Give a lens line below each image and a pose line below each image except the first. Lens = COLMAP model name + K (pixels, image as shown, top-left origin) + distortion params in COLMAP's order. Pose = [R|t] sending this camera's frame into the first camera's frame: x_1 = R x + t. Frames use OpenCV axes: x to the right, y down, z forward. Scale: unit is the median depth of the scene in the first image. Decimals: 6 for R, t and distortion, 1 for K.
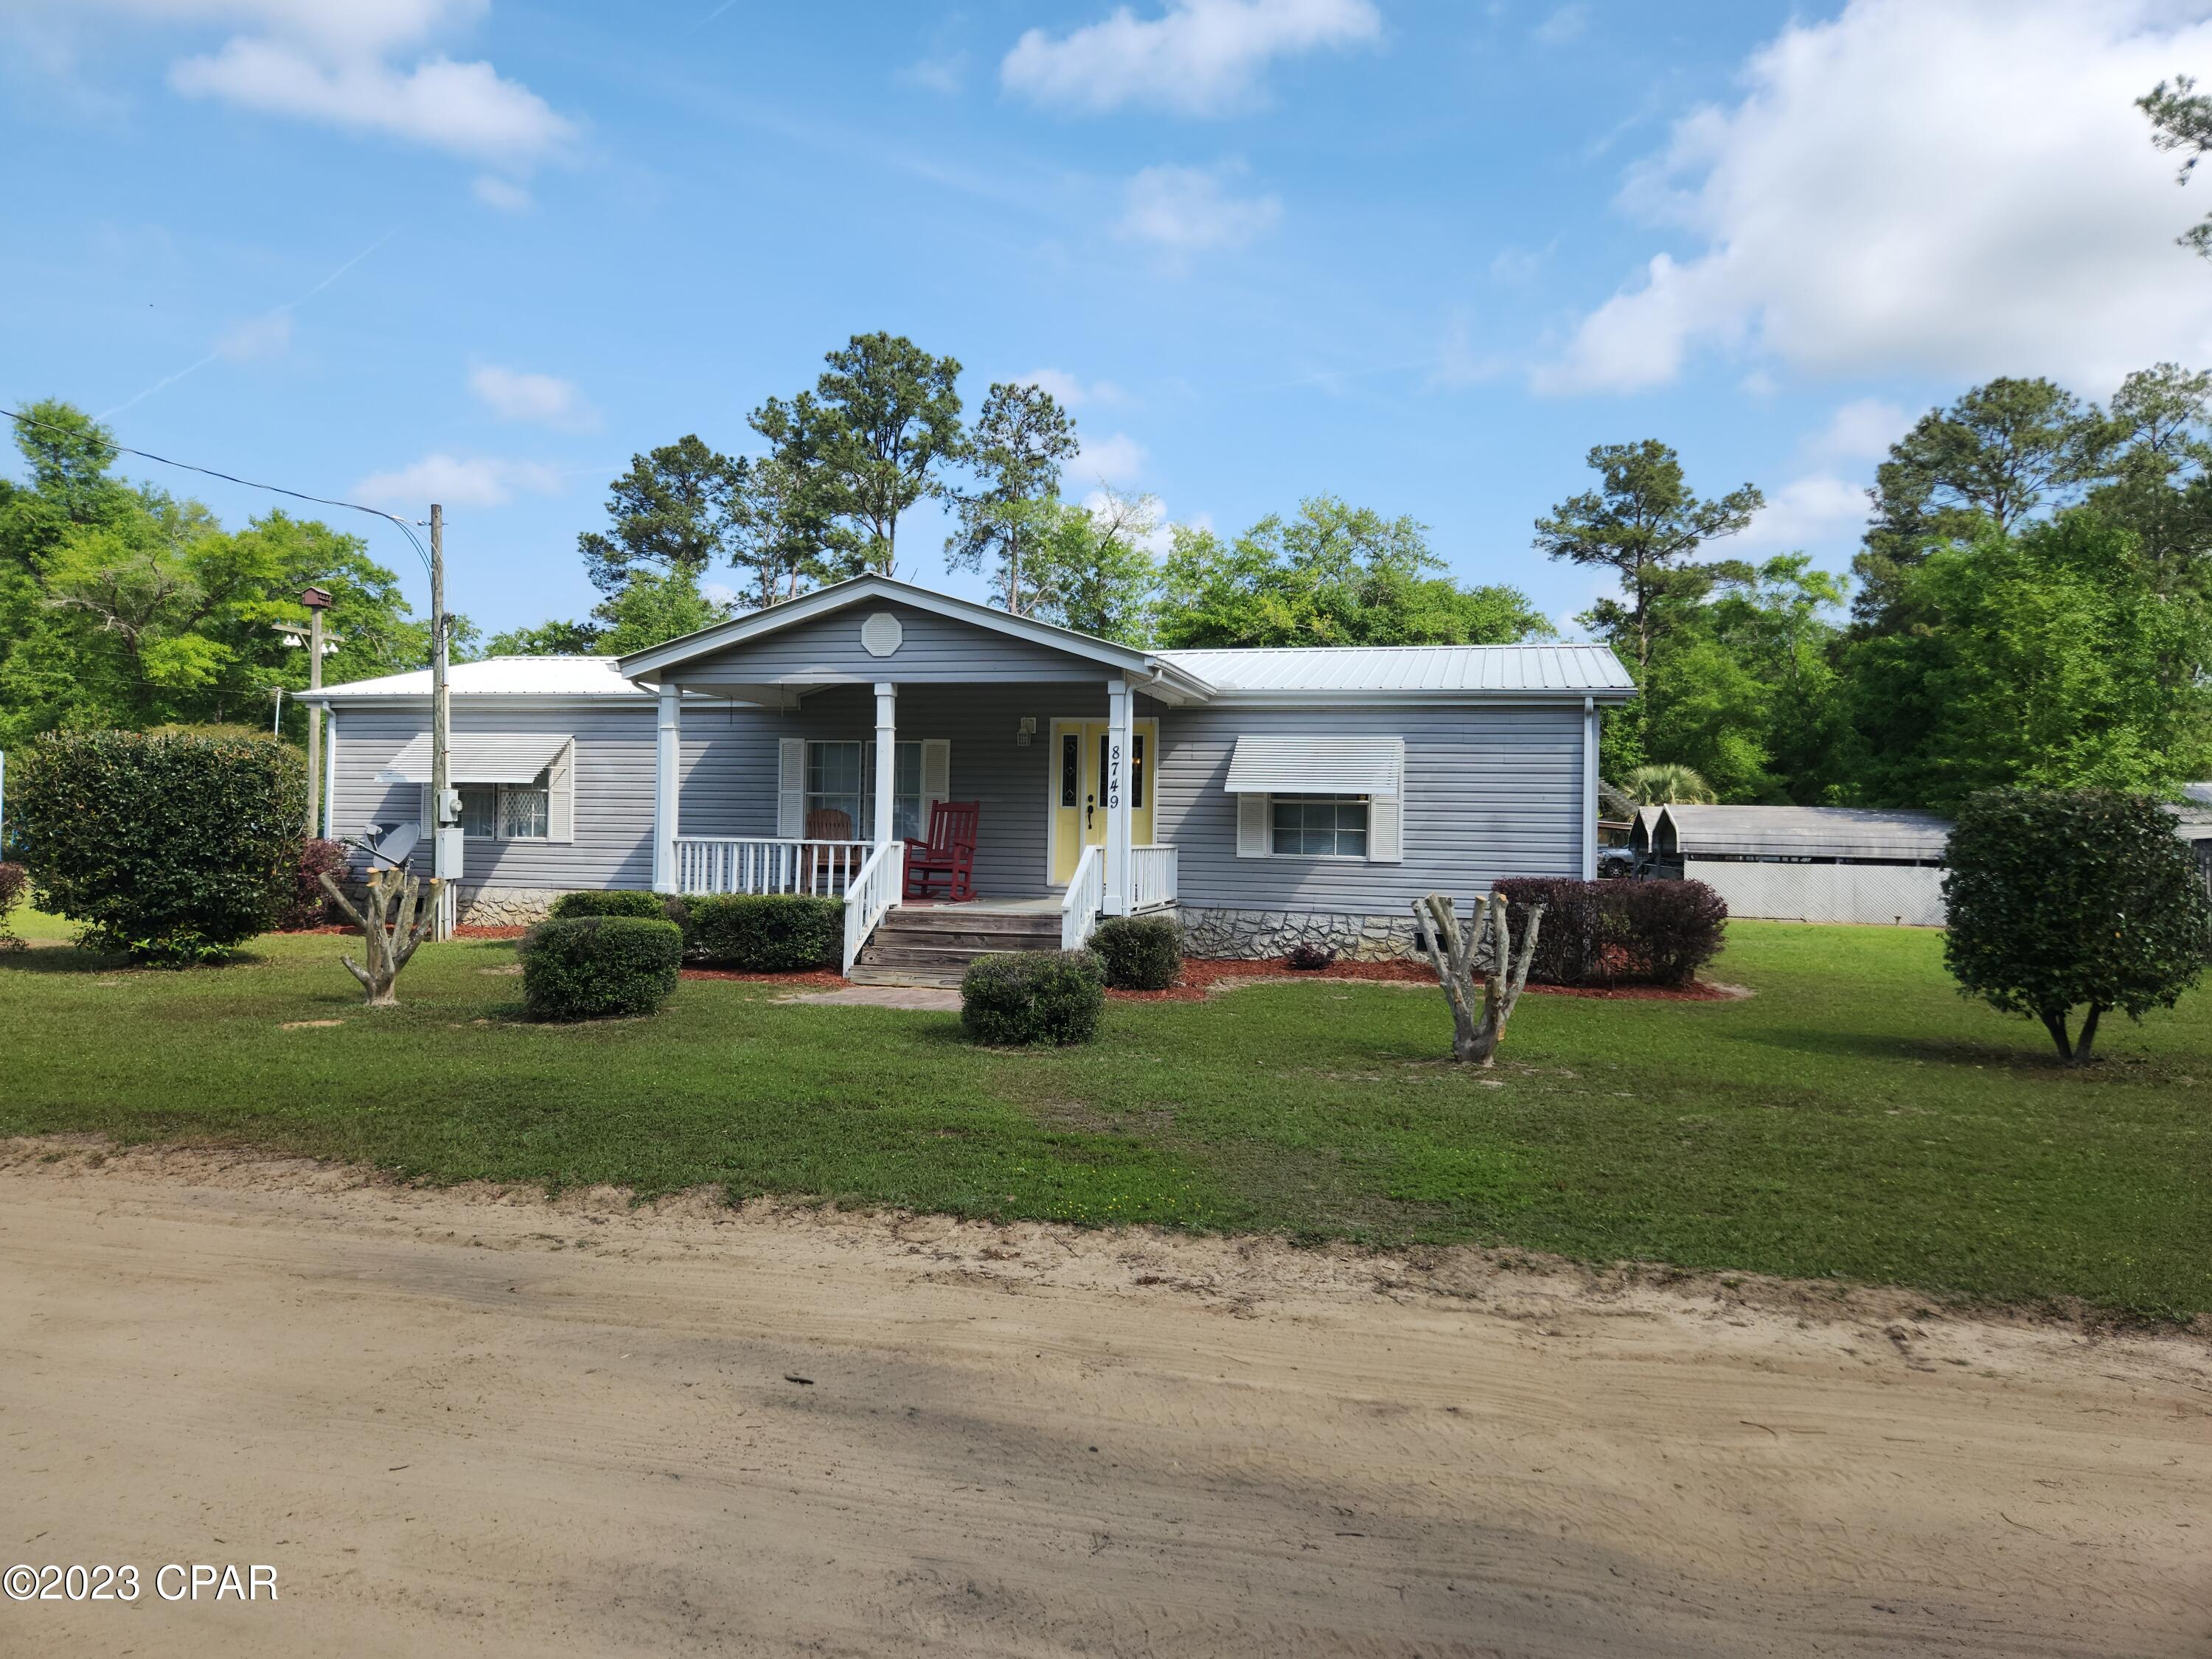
lens RADIAL K [[1530.3, 0, 1083.6], [0, 1530.3, 819.3], [0, 0, 1]] dist [0.067674, -0.052960]
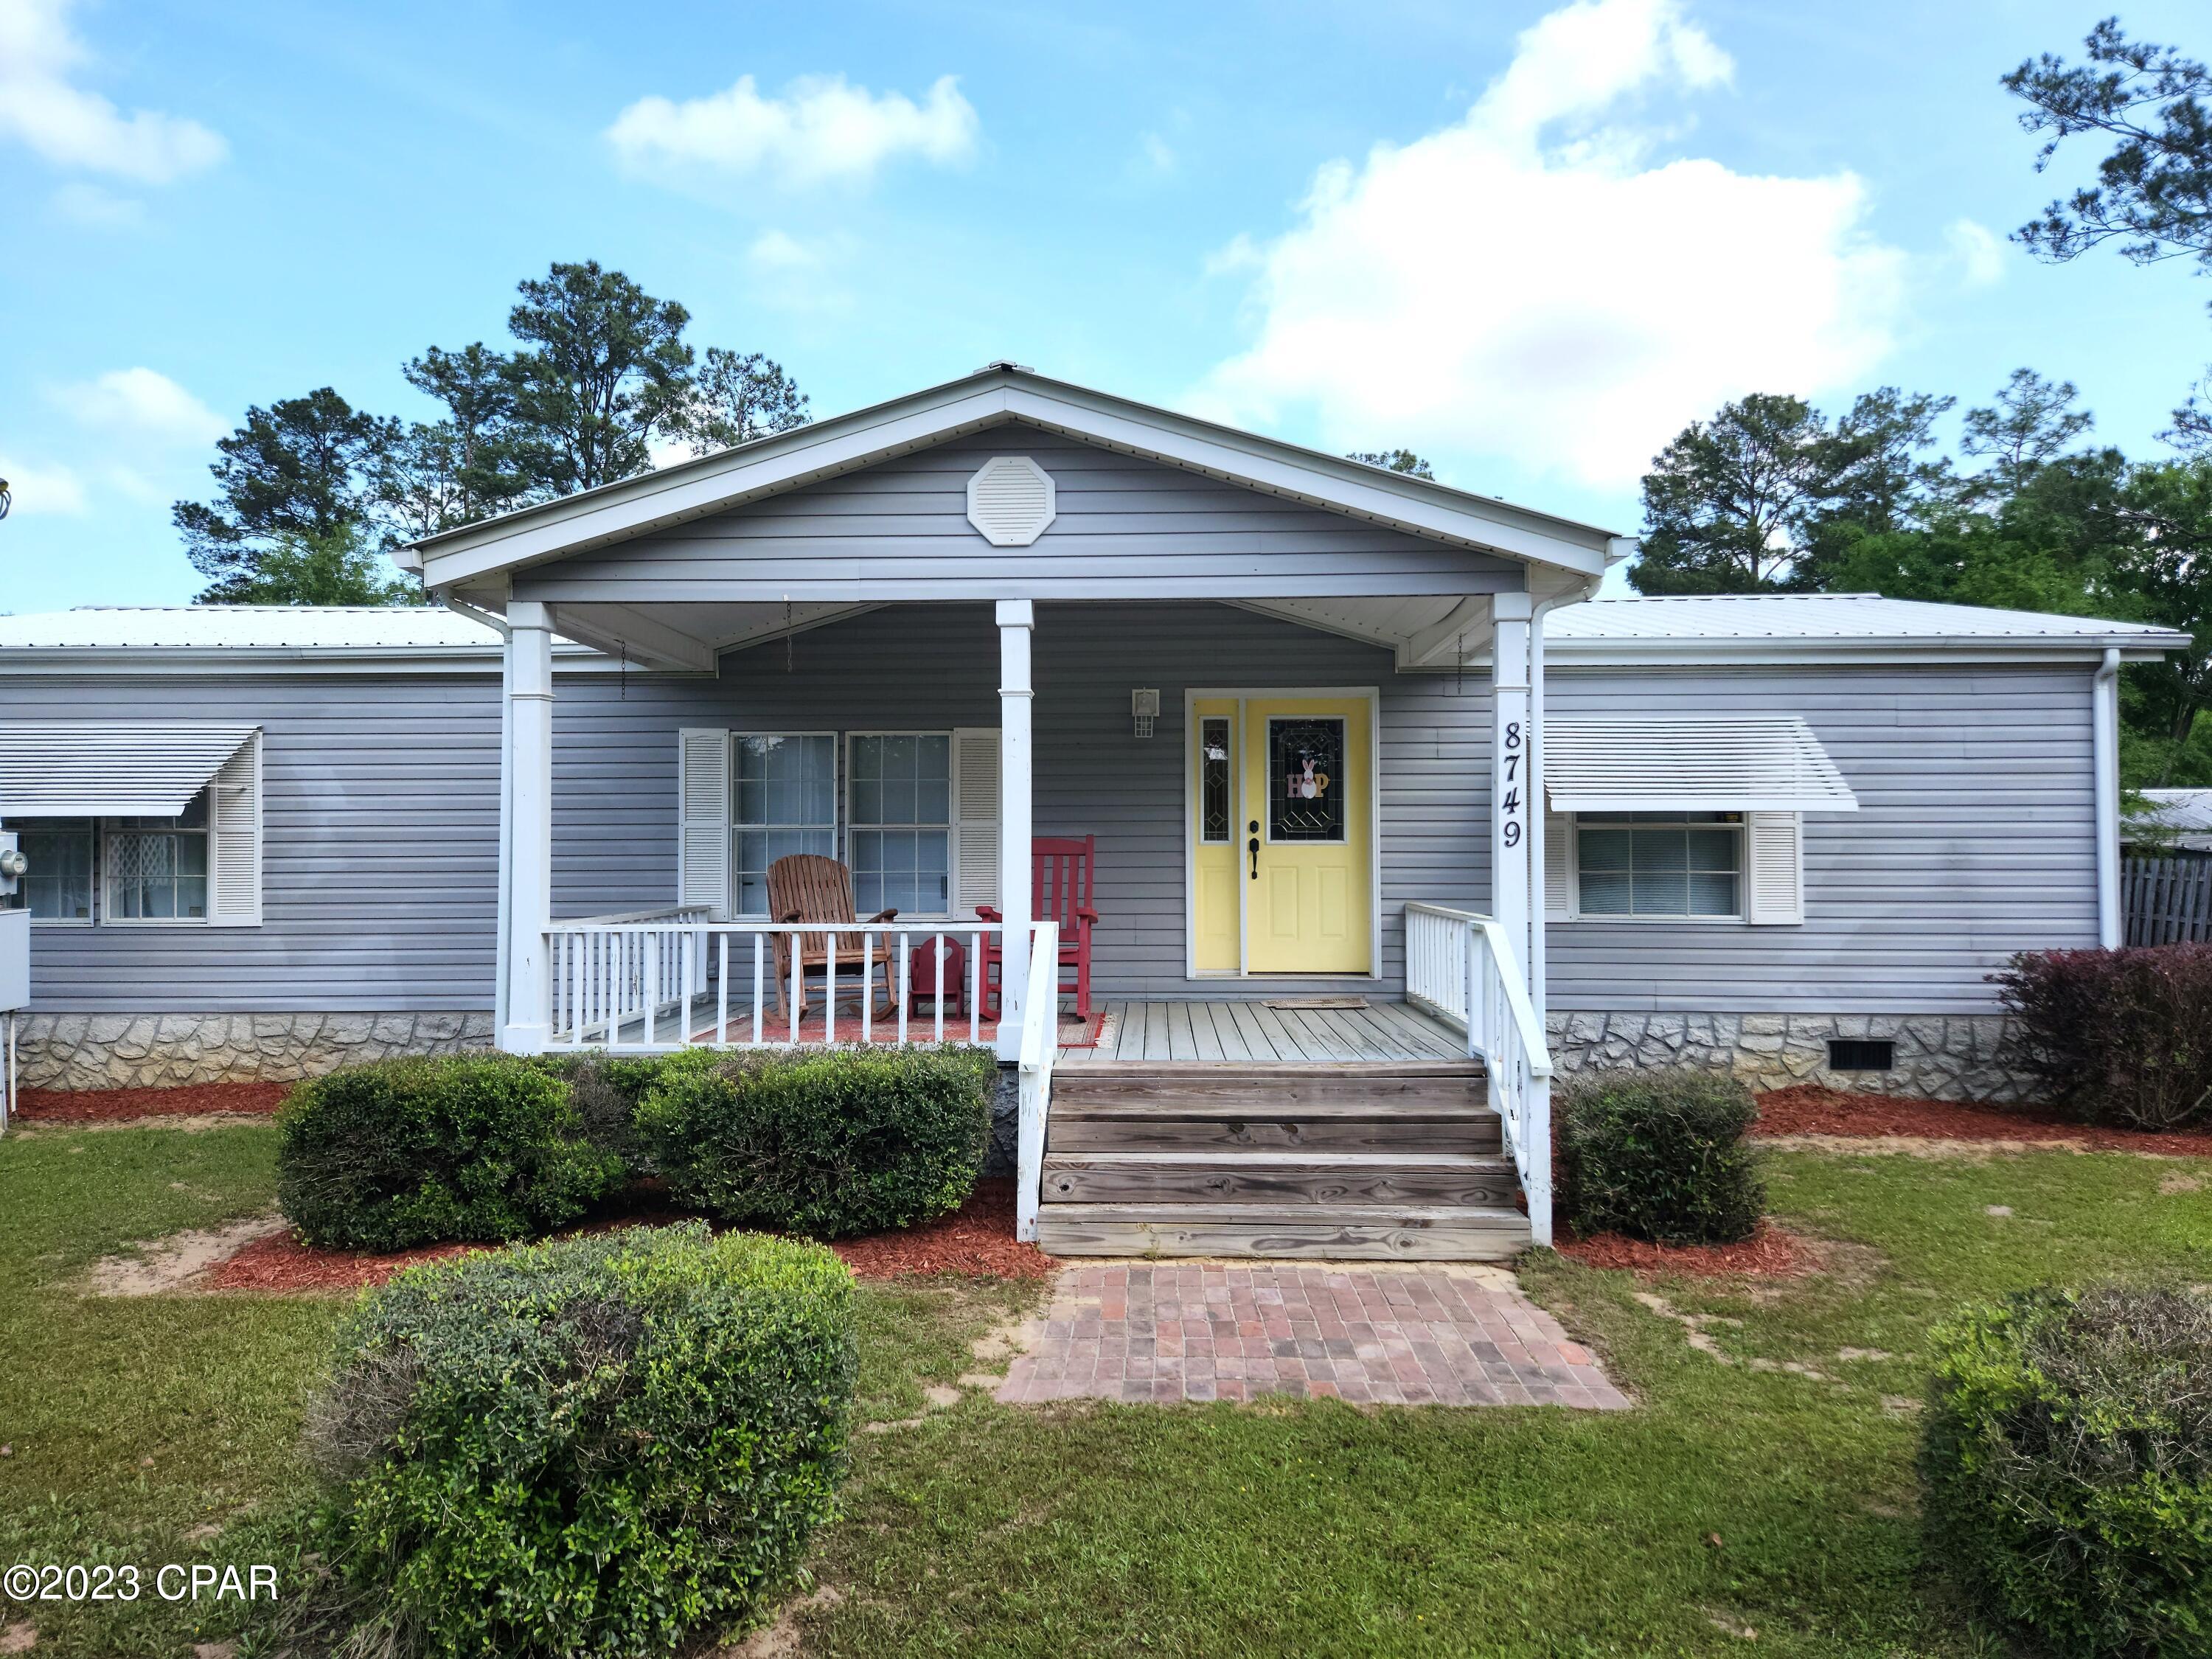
lens RADIAL K [[1530.3, 0, 1114.8], [0, 1530.3, 820.9], [0, 0, 1]] dist [0.067674, -0.052960]
pose [[0.972306, -0.016625, 0.233118, -0.195115], [0.020022, 0.999725, -0.012212, -0.010404], [-0.232851, 0.016541, 0.972372, 0.468803]]
